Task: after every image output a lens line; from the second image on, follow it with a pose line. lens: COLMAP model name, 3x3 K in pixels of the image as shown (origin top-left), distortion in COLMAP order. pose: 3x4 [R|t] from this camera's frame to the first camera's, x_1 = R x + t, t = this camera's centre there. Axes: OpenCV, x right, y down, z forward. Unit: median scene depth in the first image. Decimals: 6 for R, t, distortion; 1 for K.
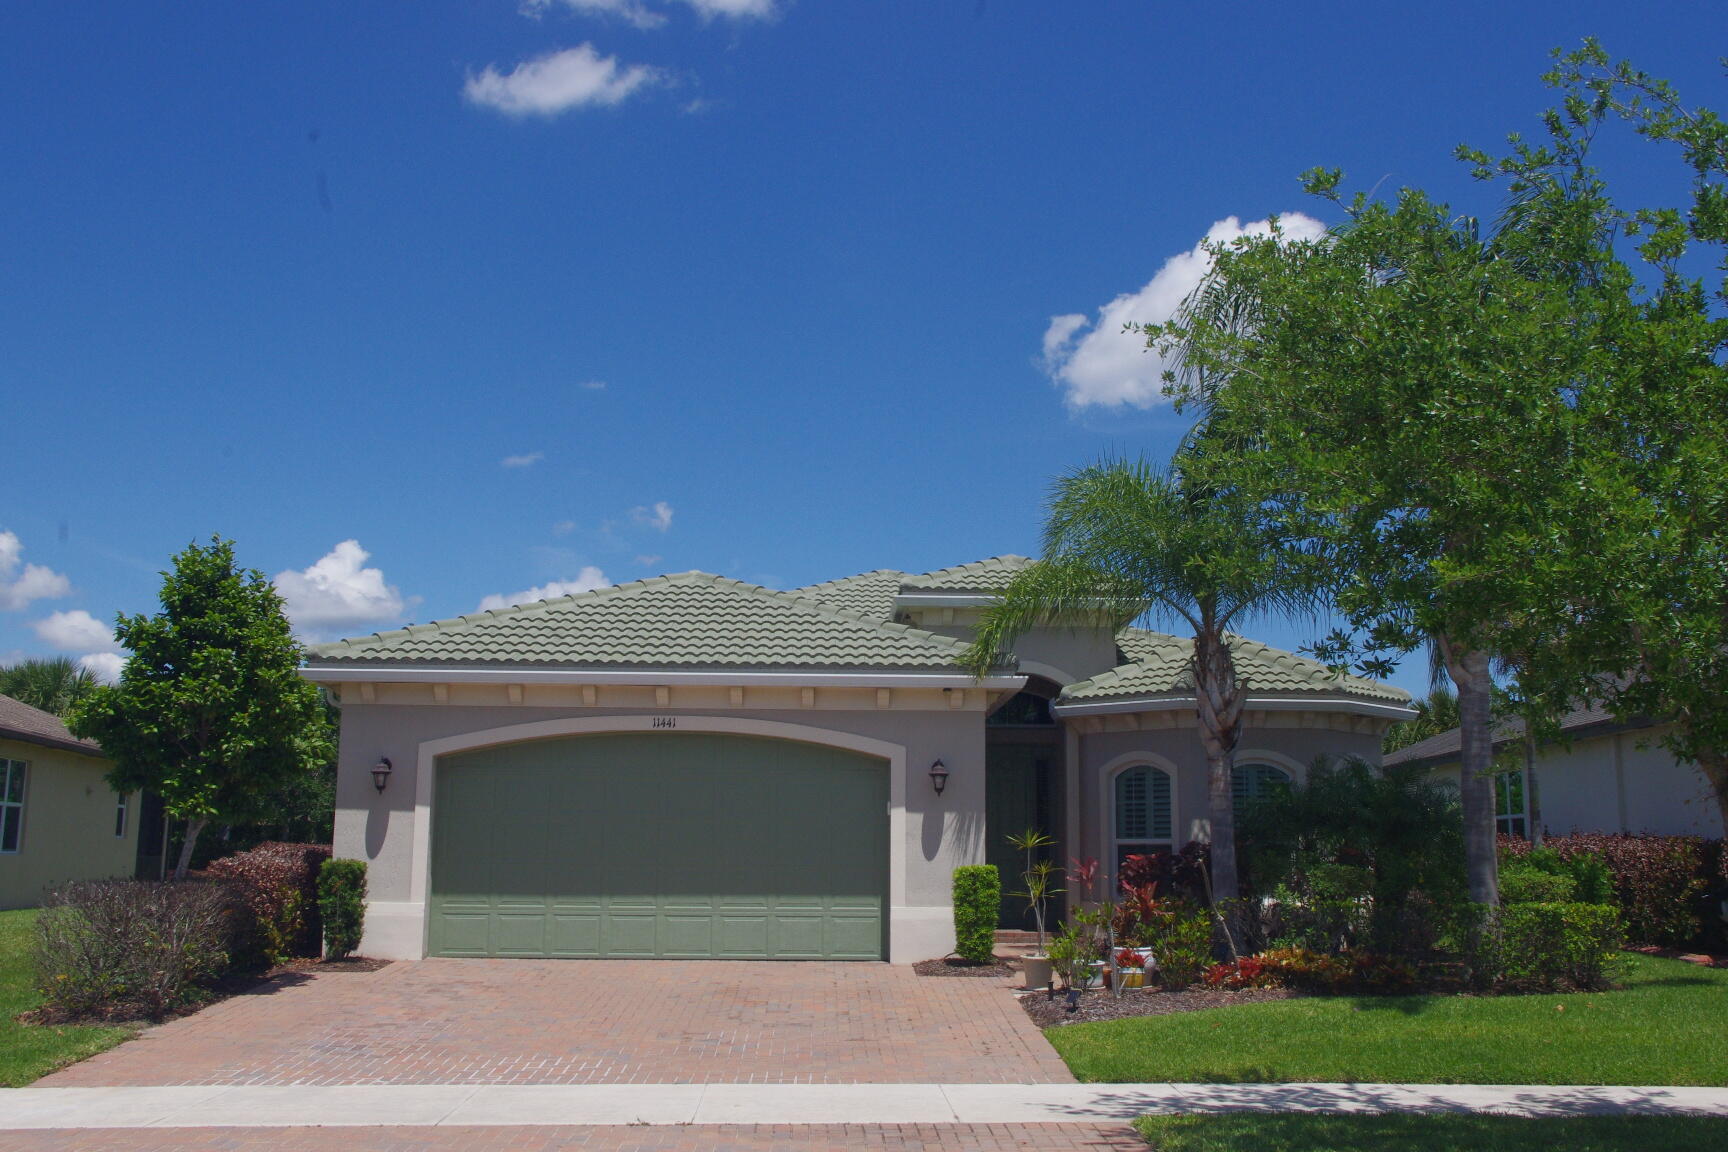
lens RADIAL K [[1575.8, 0, 864.0], [0, 1575.8, 576.0], [0, 0, 1]] dist [-0.031239, 0.010599]
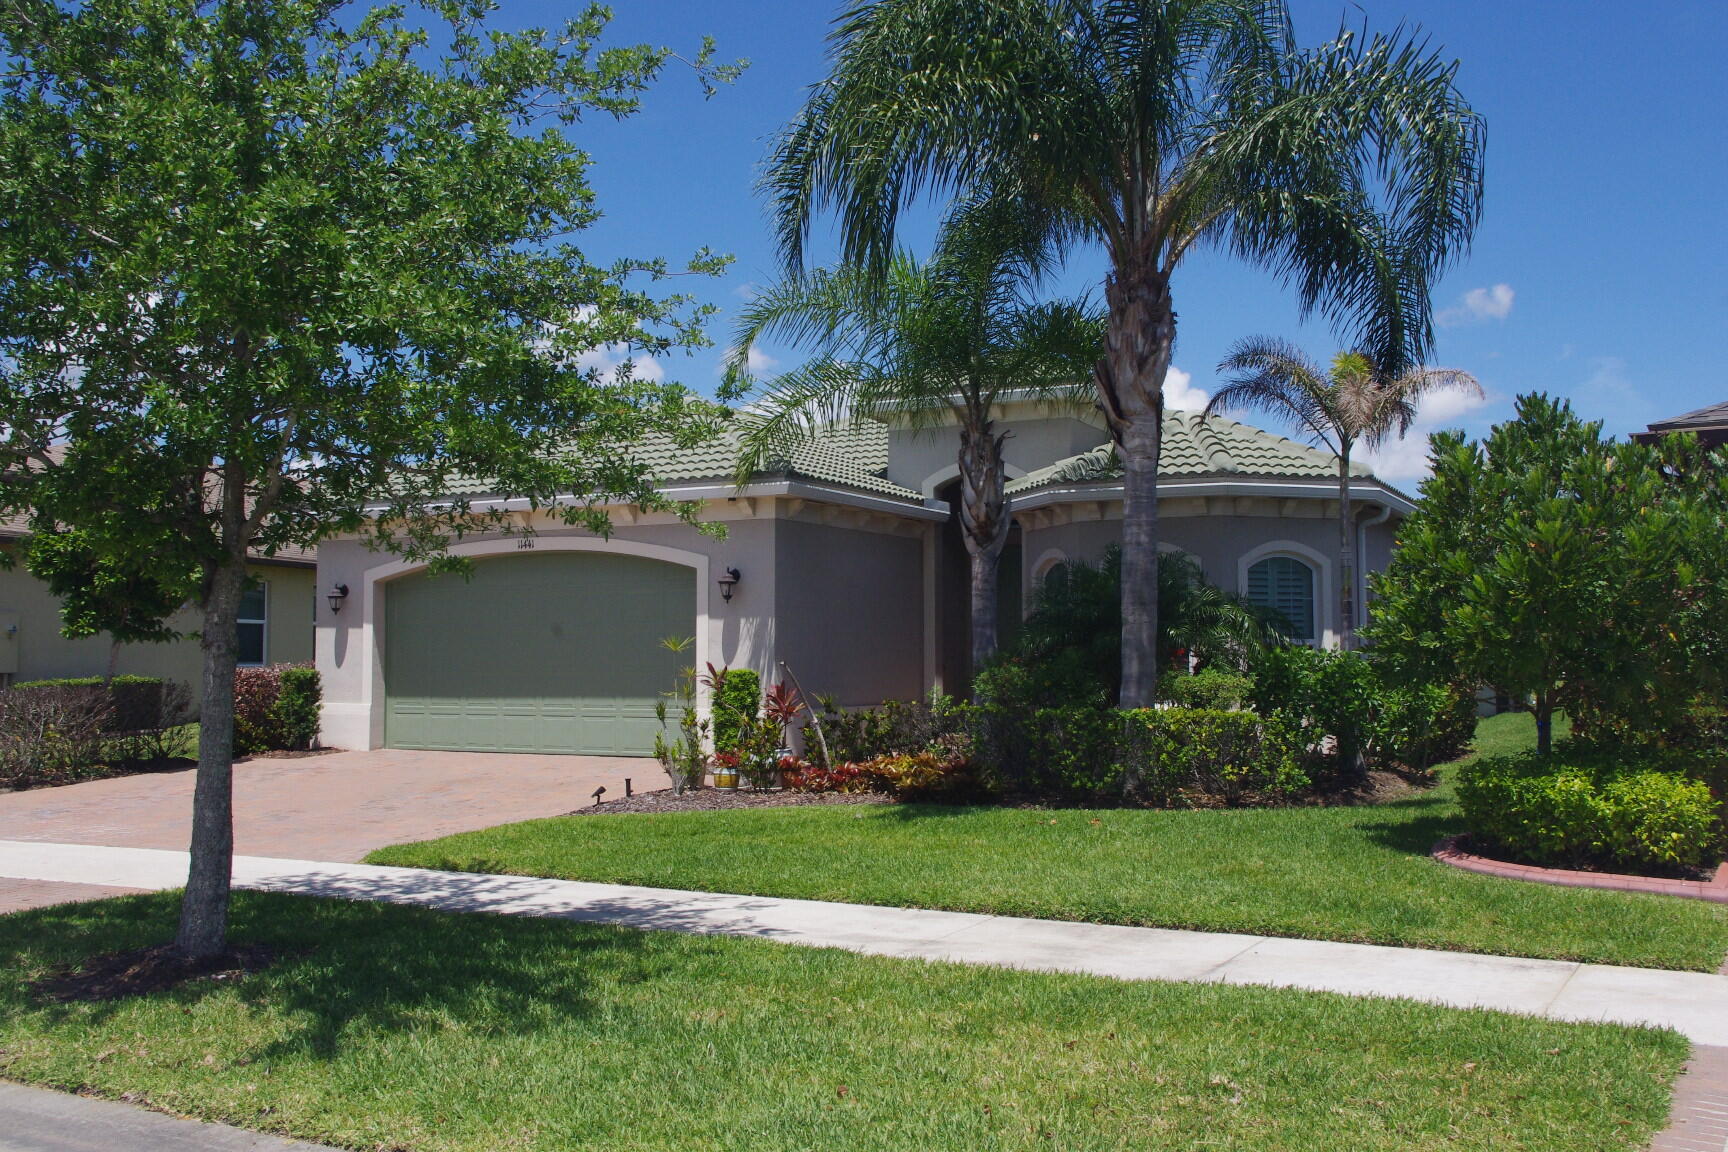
lens RADIAL K [[1575.8, 0, 864.0], [0, 1575.8, 576.0], [0, 0, 1]] dist [-0.031239, 0.010599]
pose [[0.876341, -0.035335, -0.480393, 0.621309], [0.092753, 0.991021, 0.096308, 0.030806], [0.472676, -0.128956, 0.871750, 0.142213]]
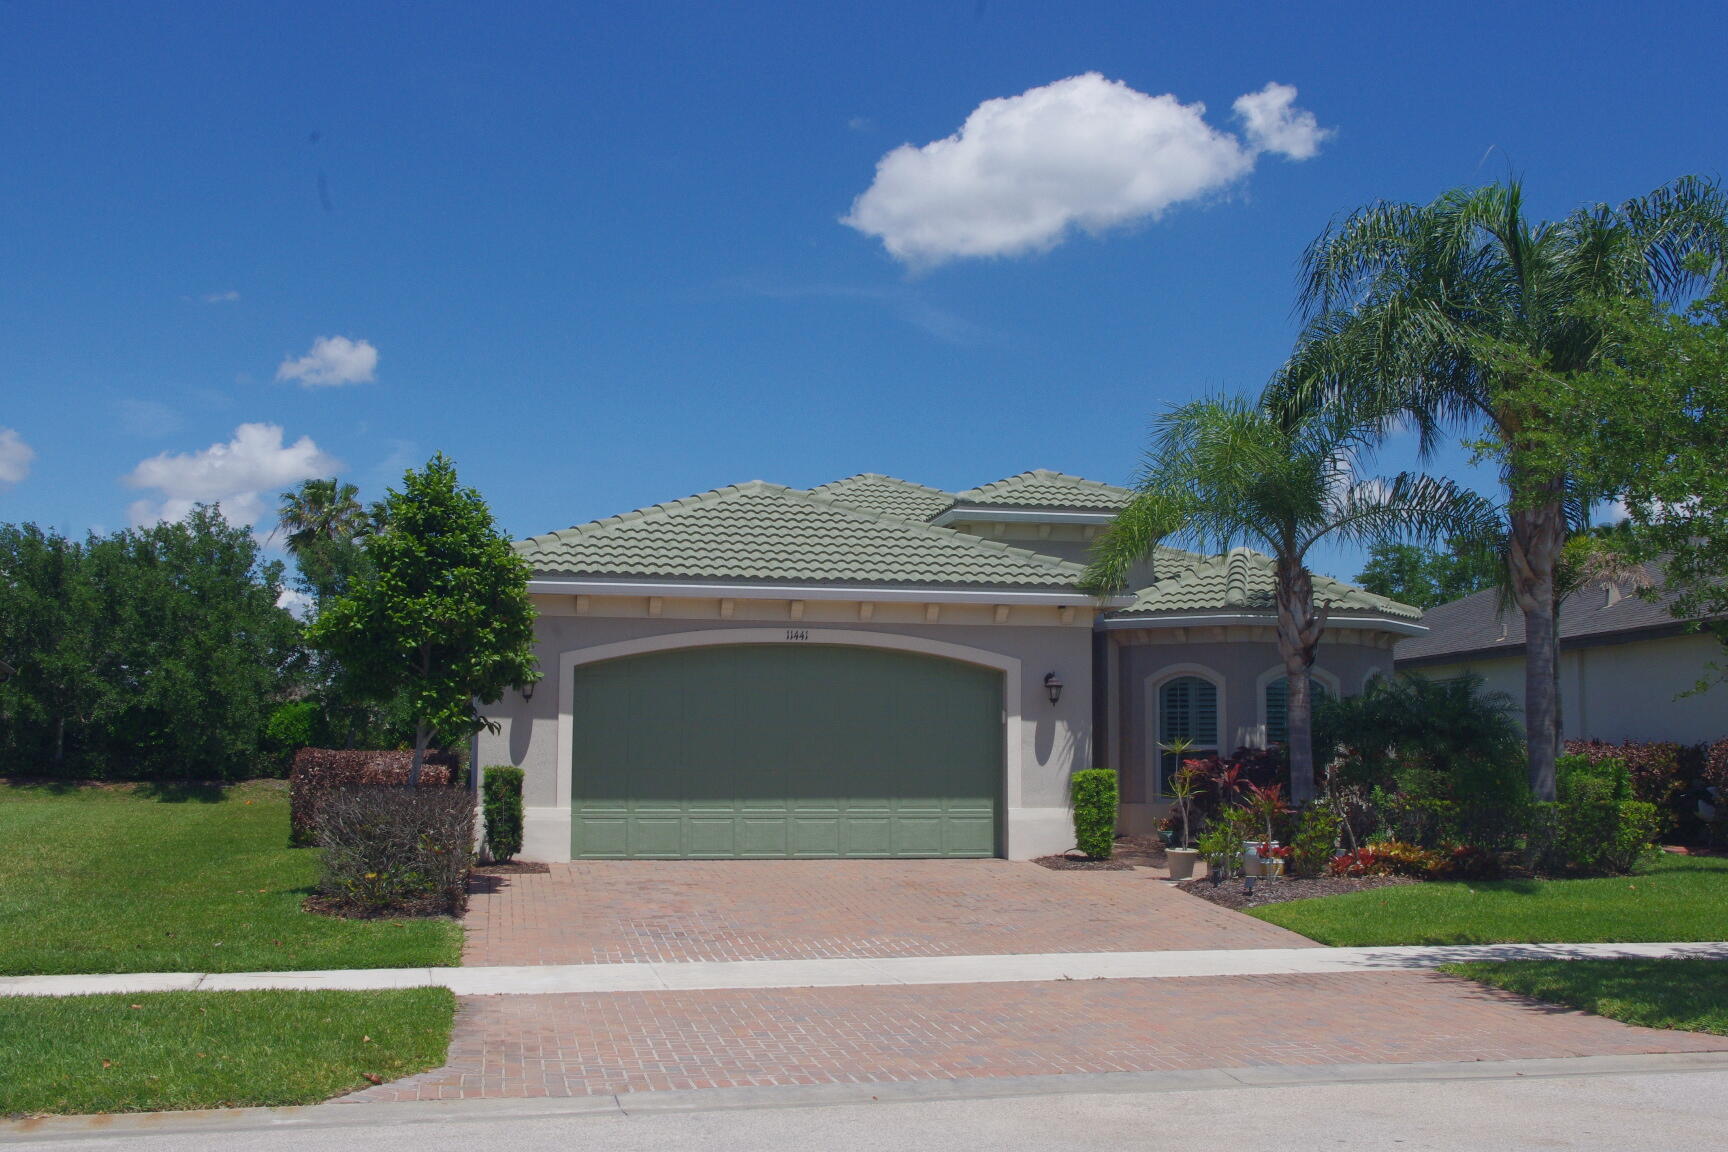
lens RADIAL K [[1783.7, 0, 864.0], [0, 1783.7, 576.0], [0, 0, 1]] dist [-0.017511, -0.023892]
pose [[0.986011, 0.015266, 0.165980, -0.282494], [-0.027532, 0.997035, 0.071851, -0.032563], [-0.164392, -0.075416, 0.983508, -0.169452]]
